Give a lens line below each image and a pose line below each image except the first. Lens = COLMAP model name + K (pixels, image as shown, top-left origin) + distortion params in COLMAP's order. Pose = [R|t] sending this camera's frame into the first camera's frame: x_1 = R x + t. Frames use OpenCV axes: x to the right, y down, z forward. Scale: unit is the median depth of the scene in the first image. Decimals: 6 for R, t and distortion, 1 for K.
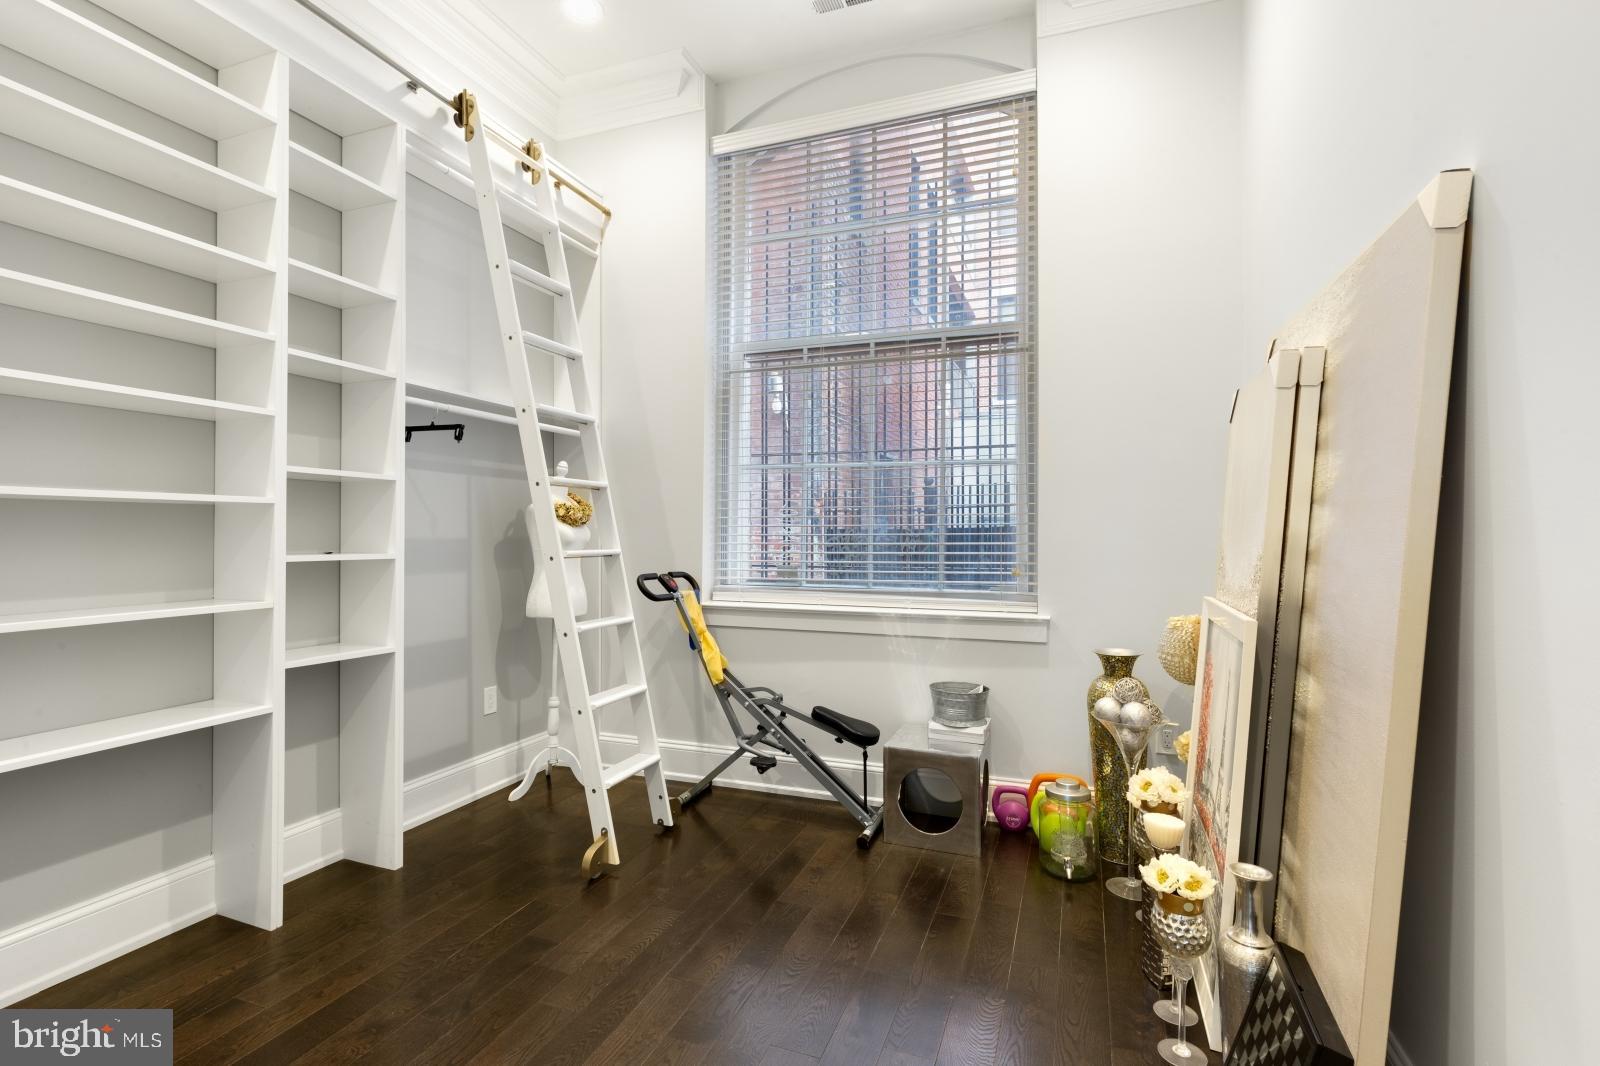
lens RADIAL K [[747.0, 0, 799.1], [0, 747.0, 536.8], [0, 0, 1]] dist [0.003891, 0.000032]
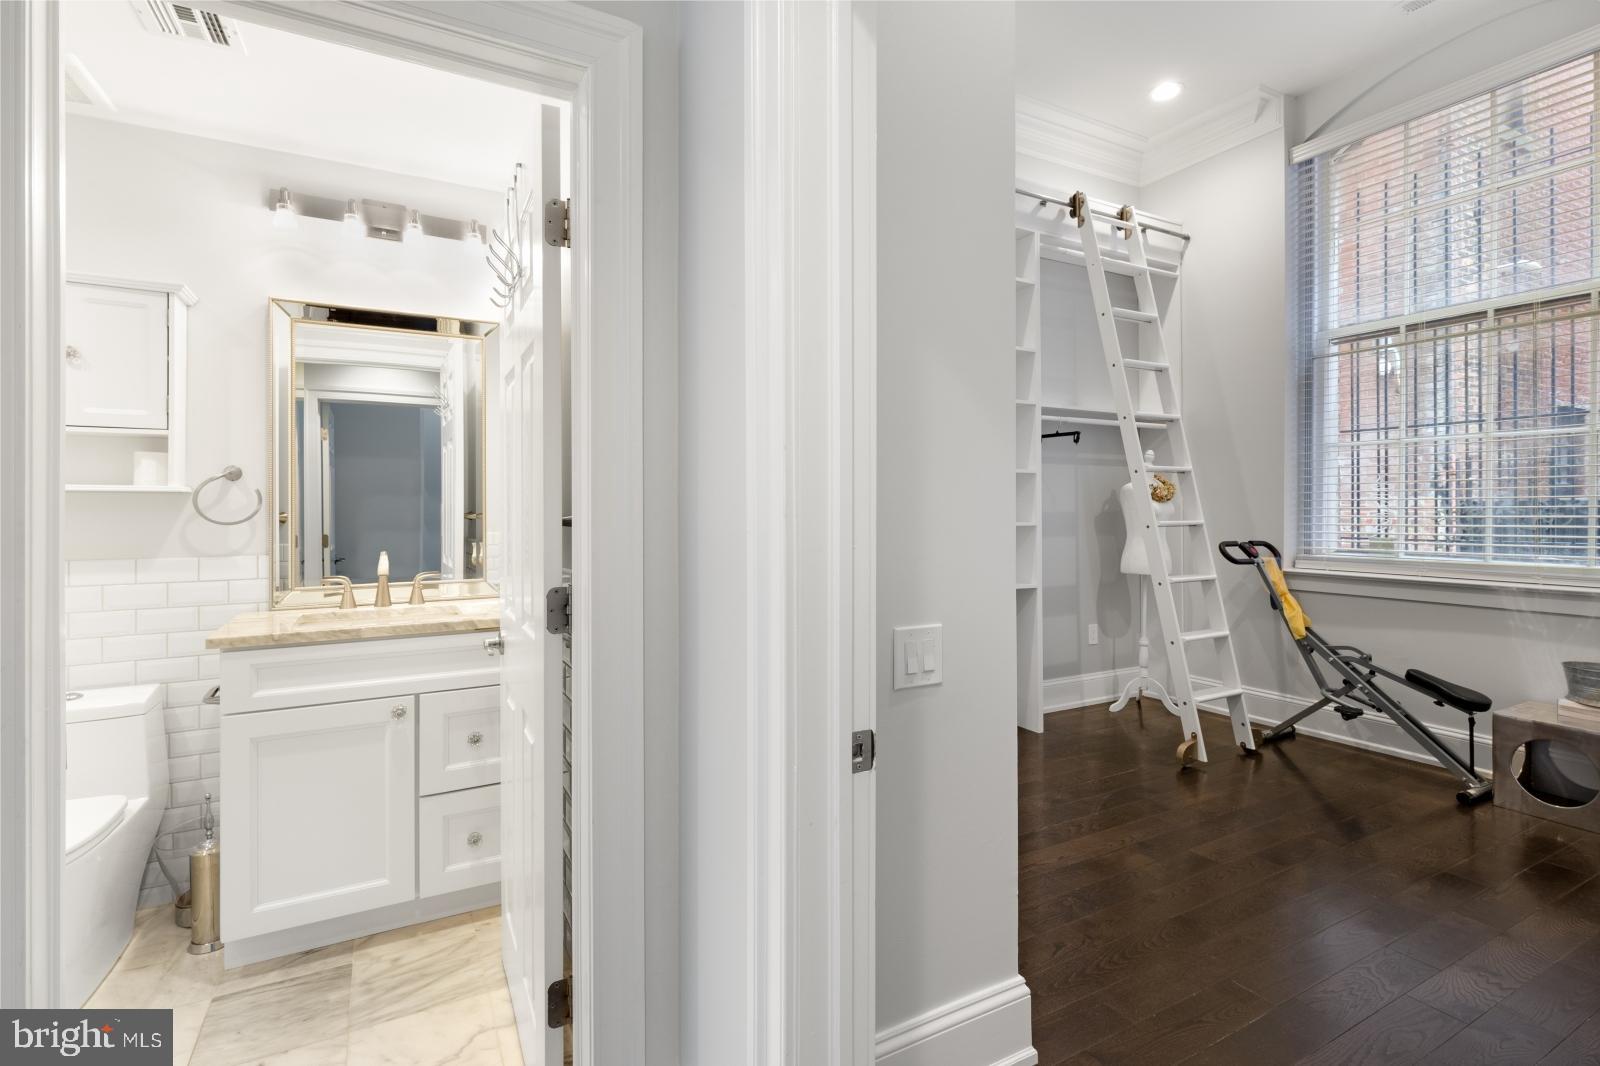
lens RADIAL K [[747.0, 0, 787.5], [0, 747.0, 503.6], [0, 0, 1]] dist [0.003891, 0.000032]
pose [[0.748904, -0.008305, -0.662627, 0.063537], [0.003323, 0.999956, -0.008777, -0.002610], [0.662670, 0.004371, 0.748899, -0.371392]]
